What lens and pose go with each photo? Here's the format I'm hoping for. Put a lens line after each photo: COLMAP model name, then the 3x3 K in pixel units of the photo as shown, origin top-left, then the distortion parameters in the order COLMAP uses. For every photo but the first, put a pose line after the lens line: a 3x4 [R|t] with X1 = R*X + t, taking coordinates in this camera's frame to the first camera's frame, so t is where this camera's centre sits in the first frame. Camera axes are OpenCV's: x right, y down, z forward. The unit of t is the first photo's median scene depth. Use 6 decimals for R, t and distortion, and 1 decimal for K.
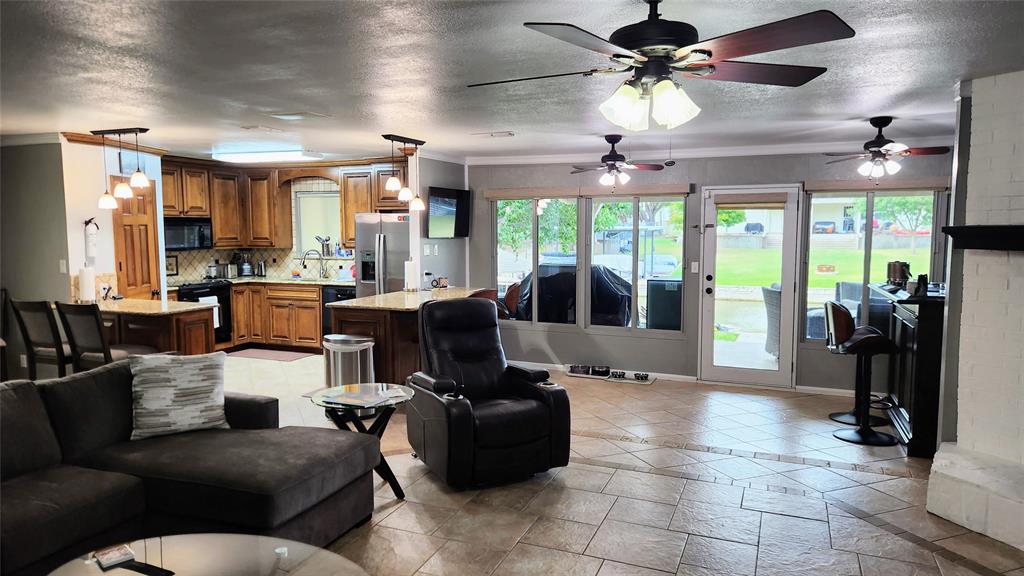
lens RADIAL K [[681.0, 0, 495.6], [0, 681.0, 290.1], [0, 0, 1]] dist [0.092117, -0.088233]
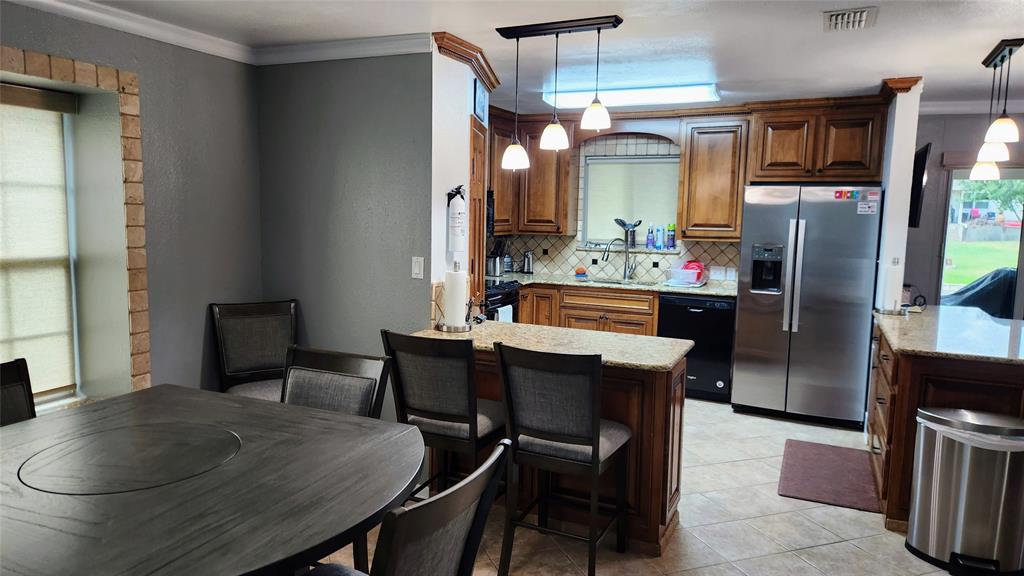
lens RADIAL K [[681.0, 0, 495.6], [0, 681.0, 290.1], [0, 0, 1]] dist [0.092117, -0.088233]
pose [[0.999318, 0.025157, -0.027042, -0.485419], [-0.024391, 0.999302, 0.028301, -0.029900], [0.027735, -0.027622, 0.999234, 0.382201]]
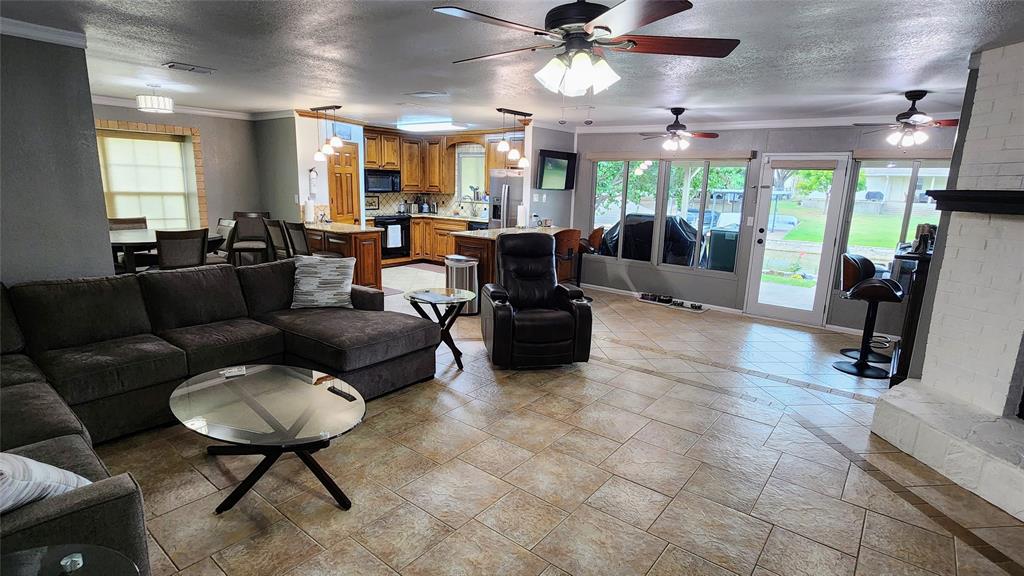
lens RADIAL K [[509.5, 0, 512.0], [0, 509.5, 288.0], [0, 0, 1]] dist [0.001982, 0.000654]
pose [[0.964280, 0.084003, -0.251213, 0.127513], [-0.056846, 0.991913, 0.113482, 0.006019], [0.258714, -0.095148, 0.961257, 0.015216]]
